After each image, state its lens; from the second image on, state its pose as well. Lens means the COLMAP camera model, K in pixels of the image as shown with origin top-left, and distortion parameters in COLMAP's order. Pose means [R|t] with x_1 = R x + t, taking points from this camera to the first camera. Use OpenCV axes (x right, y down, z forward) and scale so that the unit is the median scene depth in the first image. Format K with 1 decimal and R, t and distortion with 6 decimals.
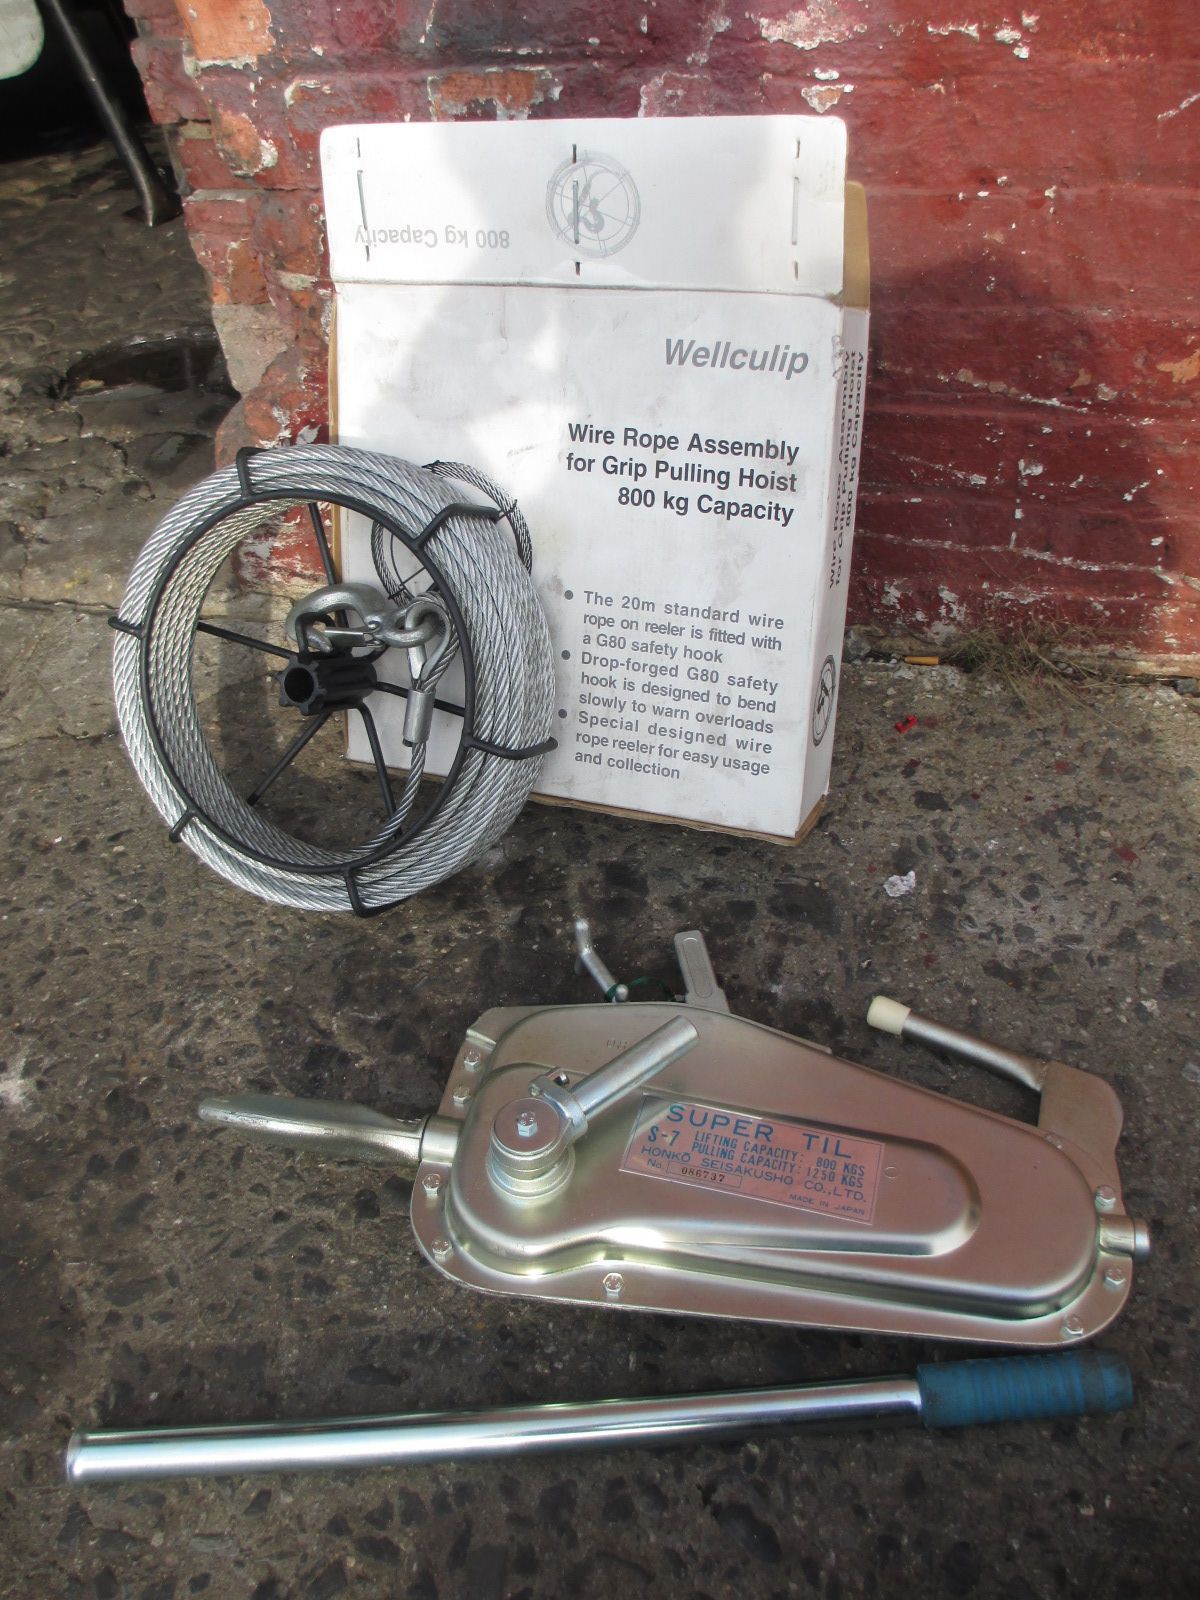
lens RADIAL K [[1340.4, 0, 604.6], [0, 1340.4, 804.1], [0, 0, 1]] dist [-0.055449, 0.016524]
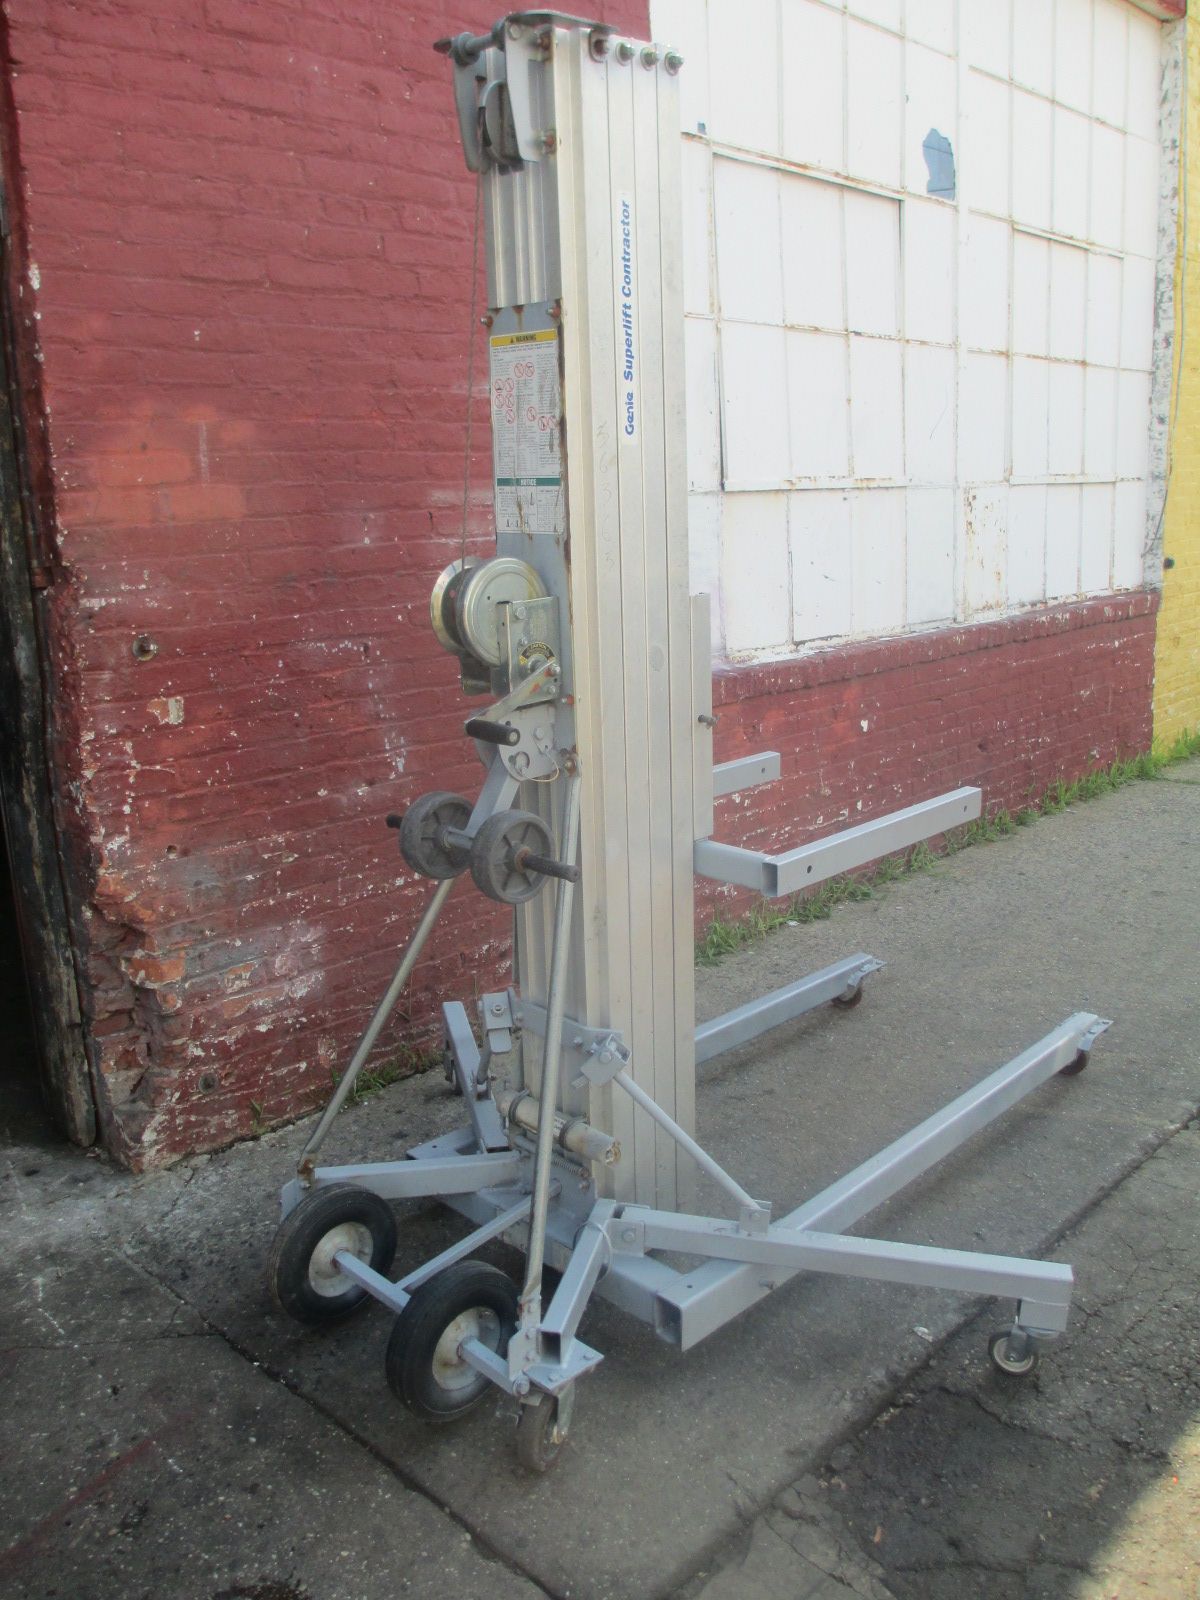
lens RADIAL K [[1340.4, 0, 597.5], [0, 1340.4, 805.3], [0, 0, 1]] dist [-0.055449, 0.016524]
pose [[0.507849, -0.116203, 0.853572, -2.596661], [0.599547, 0.759179, -0.253359, 0.637233], [-0.618573, 0.640425, 0.455218, -1.564744]]
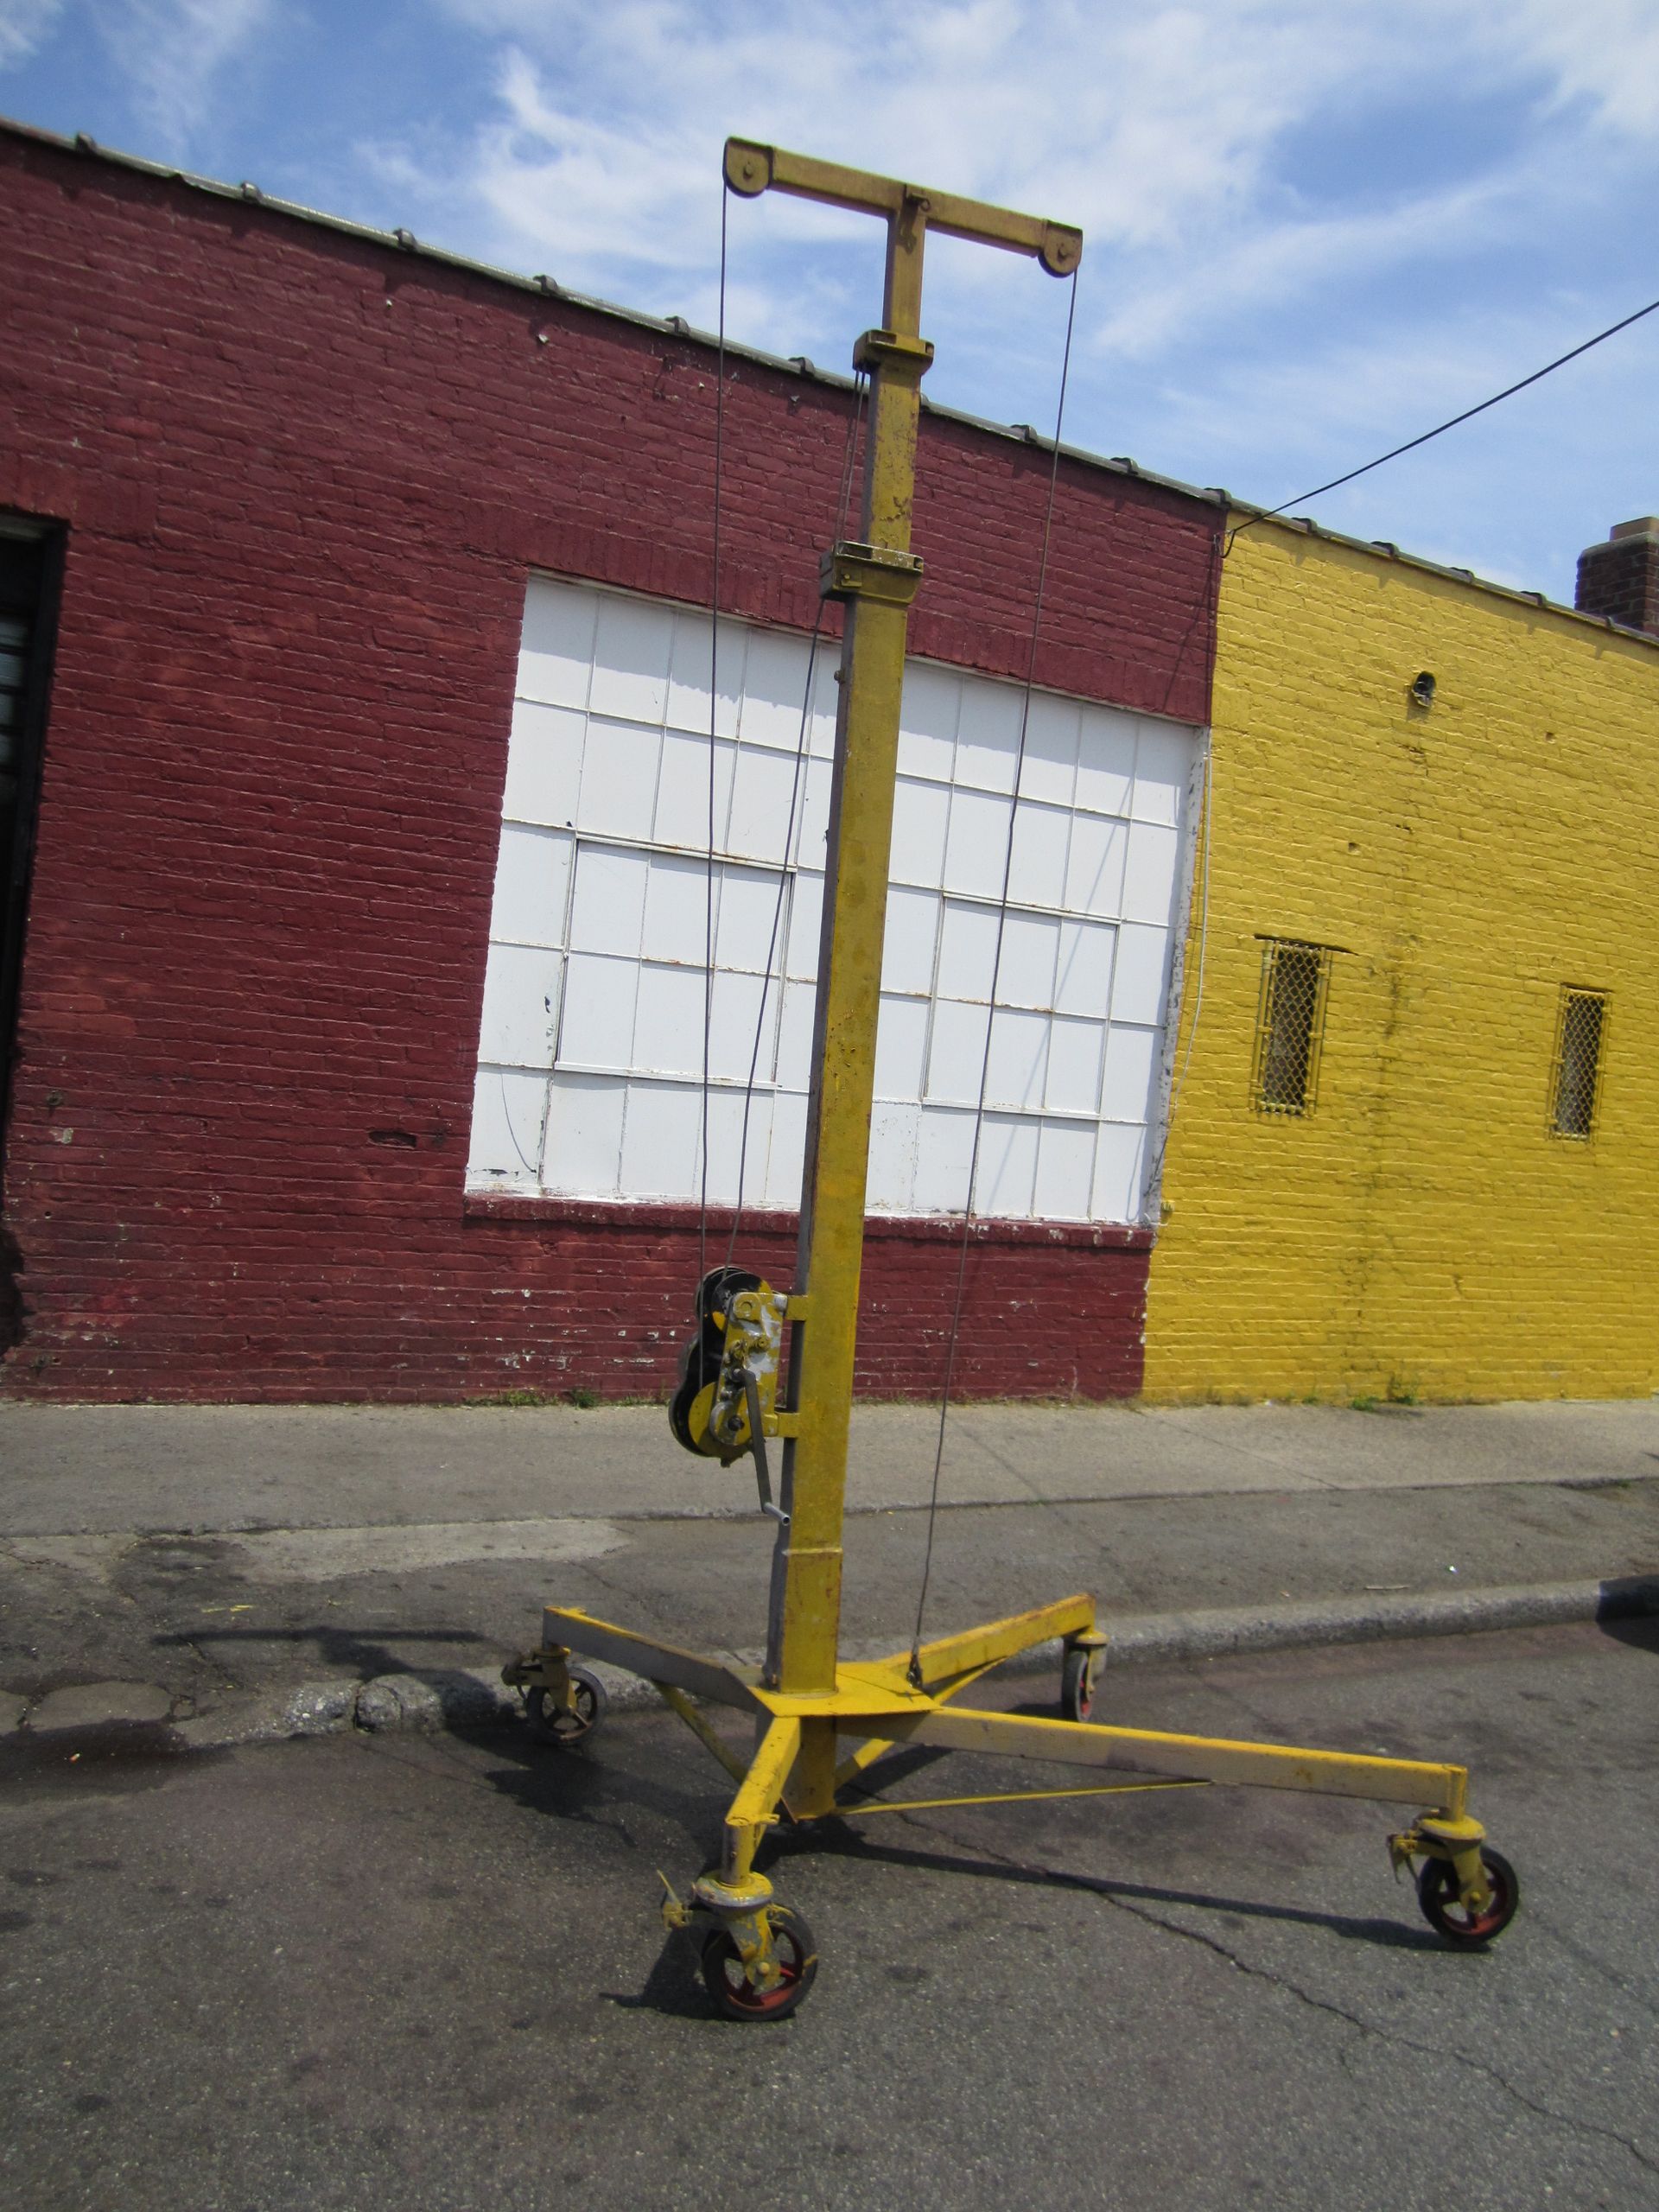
lens RADIAL K [[1853.2, 0, 824.9], [0, 1853.2, 1097.3], [0, 0, 1]] dist [-0.055449, 0.016524]
pose [[0.714068, 0.156048, 0.682463, -3.434098], [0.357870, 0.756482, -0.547415, 4.499041], [-0.601694, 0.635125, 0.484335, -5.605556]]
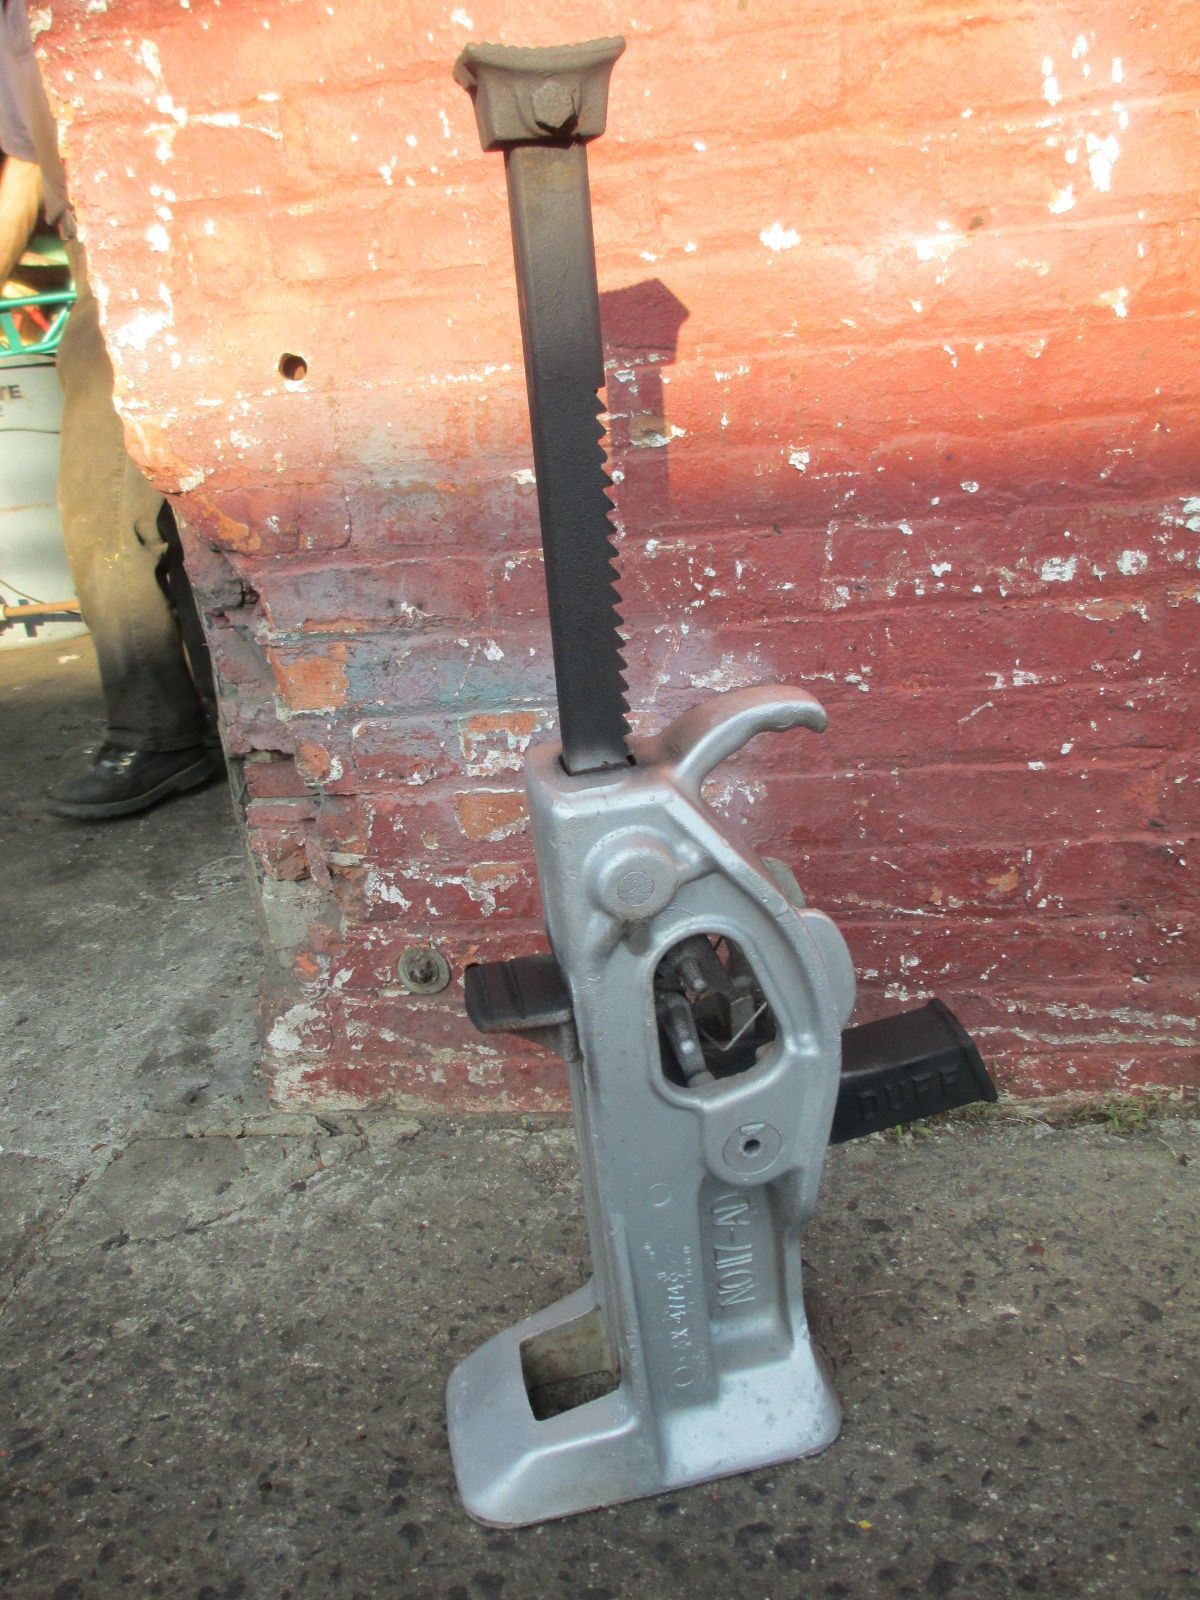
lens RADIAL K [[1340.4, 0, 595.1], [0, 1340.4, 811.7], [0, 0, 1]] dist [-0.055449, 0.016524]
pose [[0.993794, -0.044378, 0.102001, -0.131747], [0.082264, 0.910435, -0.405390, 0.136174], [-0.074875, 0.411265, 0.908435, -0.275626]]
